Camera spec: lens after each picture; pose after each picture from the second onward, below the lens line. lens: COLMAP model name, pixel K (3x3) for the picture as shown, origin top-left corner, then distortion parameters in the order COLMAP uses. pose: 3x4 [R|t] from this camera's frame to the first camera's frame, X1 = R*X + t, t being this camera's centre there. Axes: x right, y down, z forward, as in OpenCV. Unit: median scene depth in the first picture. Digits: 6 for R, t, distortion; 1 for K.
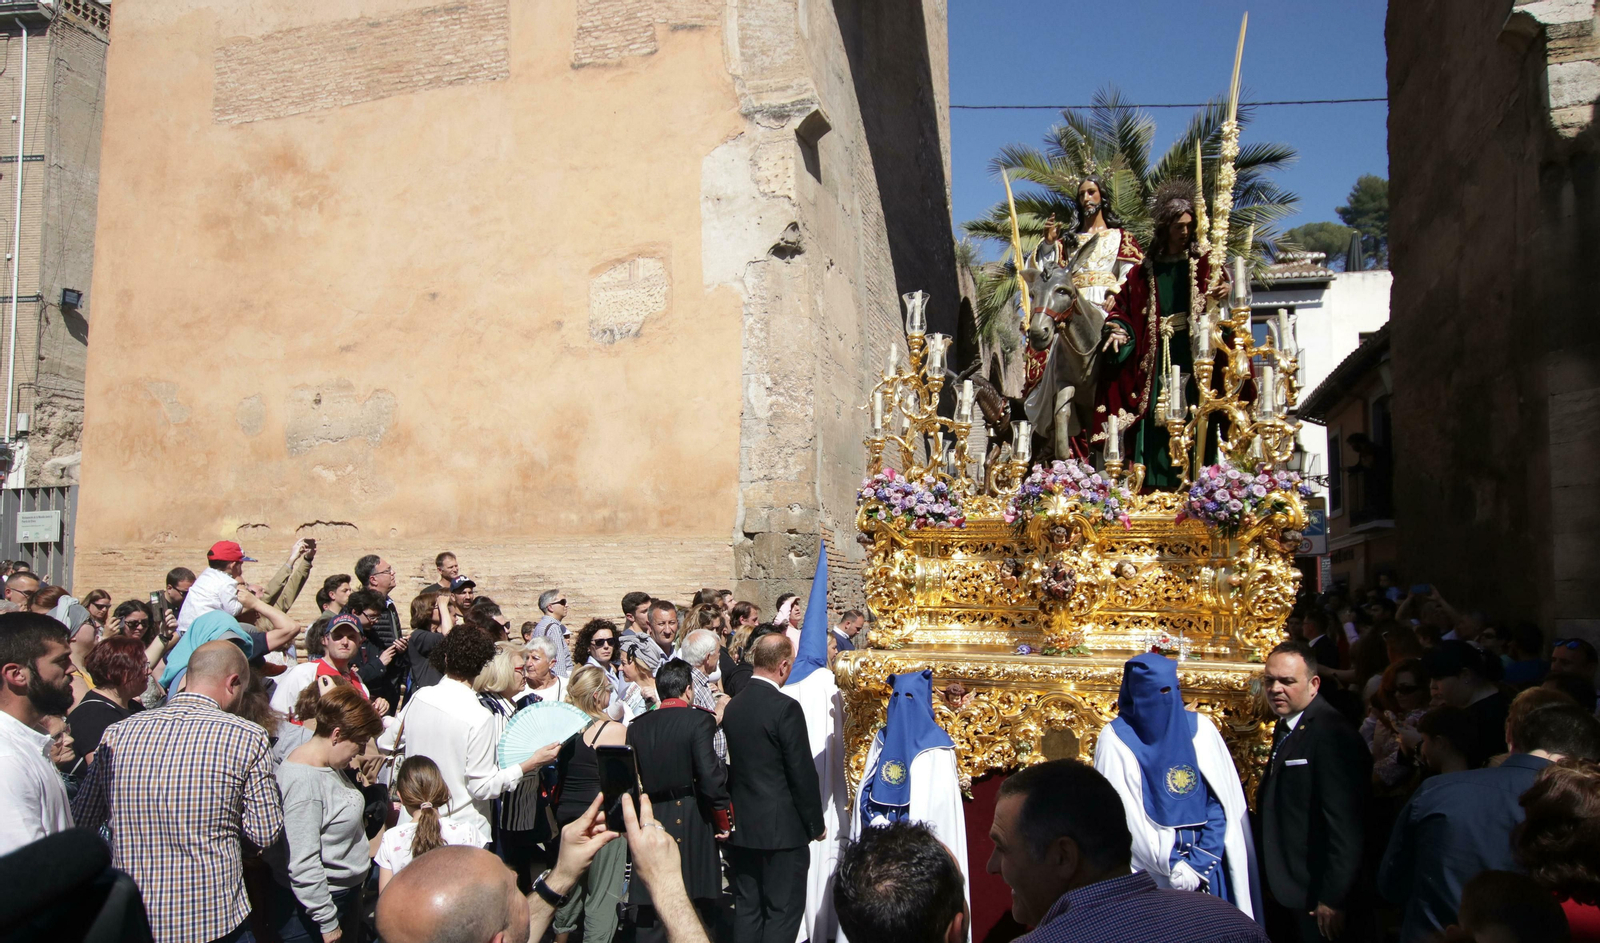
lens RADIAL K [[1057.8, 0, 794.6], [0, 1057.8, 531.0], [0, 0, 1]] dist [-0.023159, 0.018416]
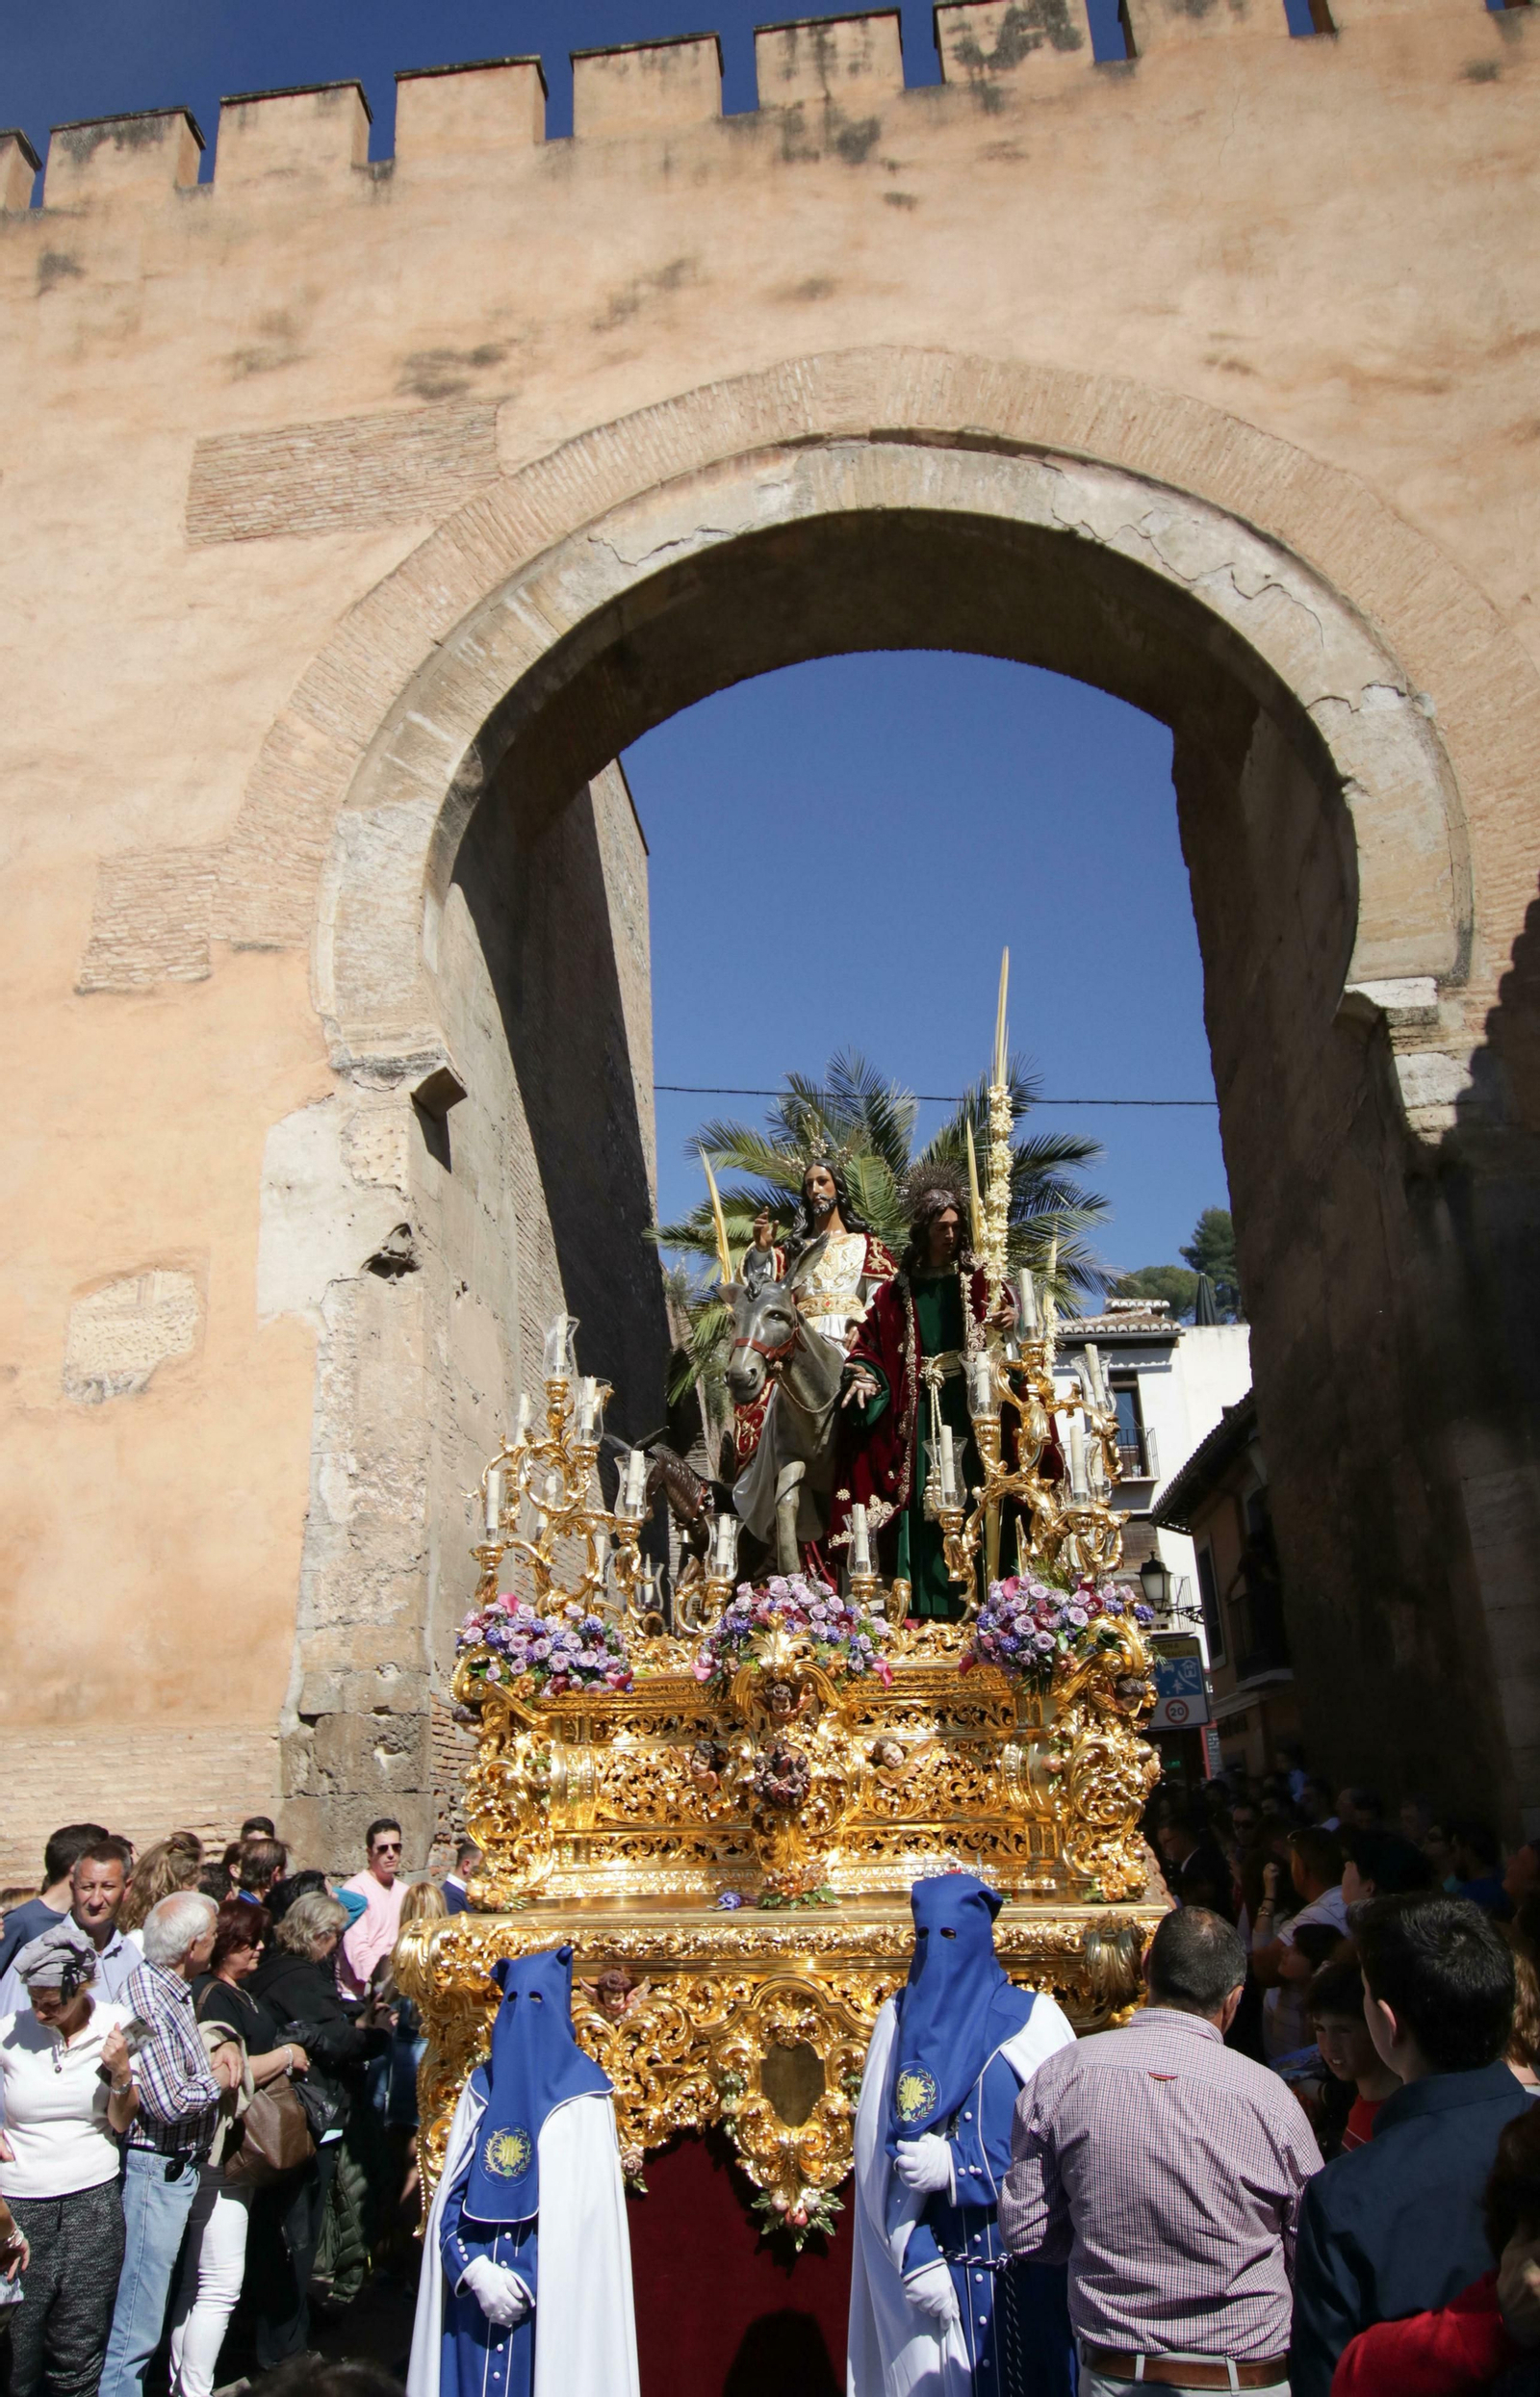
lens RADIAL K [[1580.7, 0, 768.1], [0, 1580.7, 1234.4], [0, 0, 1]] dist [-0.017704, 0.009911]
pose [[0.978626, 0.029450, 0.203526, 0.044300], [0.030424, 0.958067, -0.284923, 0.006368], [-0.203383, 0.285025, 0.936694, 0.056939]]
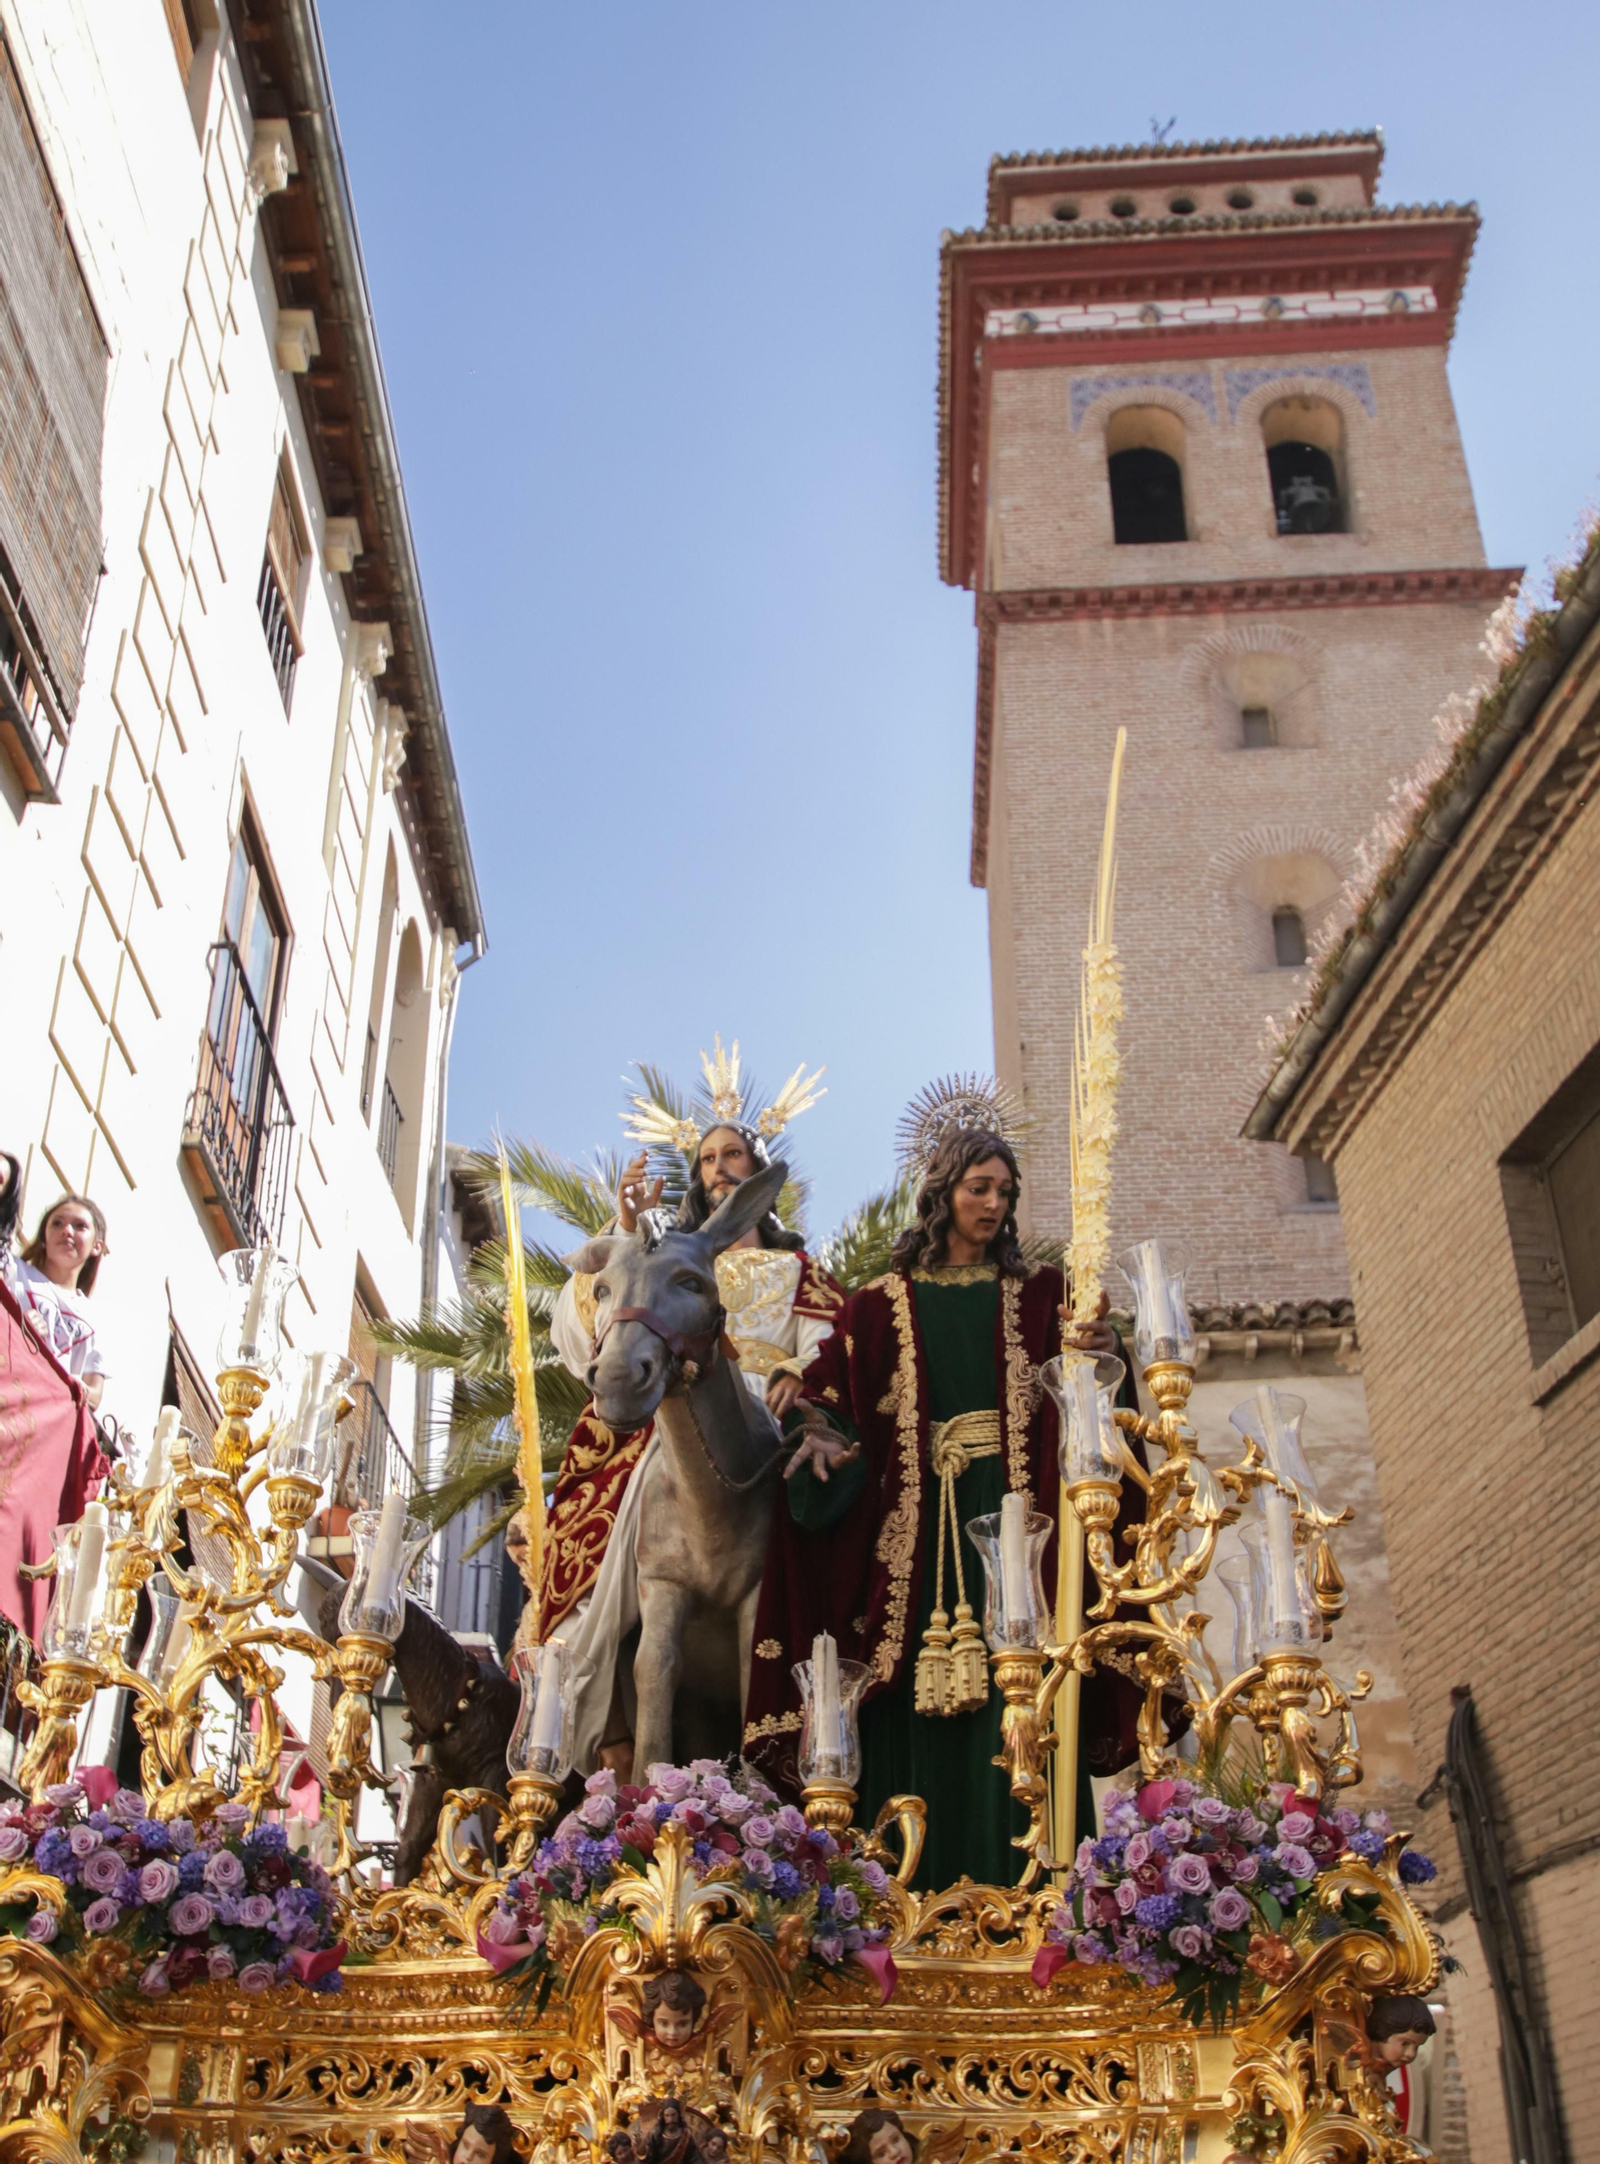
lens RADIAL K [[2160.6, 0, 816.5], [0, 2160.6, 1202.9], [0, 0, 1]] dist [0.007556, 0.000000]
pose [[0.925897, 0.168502, 0.338116, 0.045862], [-0.005493, 0.900926, -0.433939, 0.057824], [-0.377737, 0.399925, 0.835090, 0.371634]]
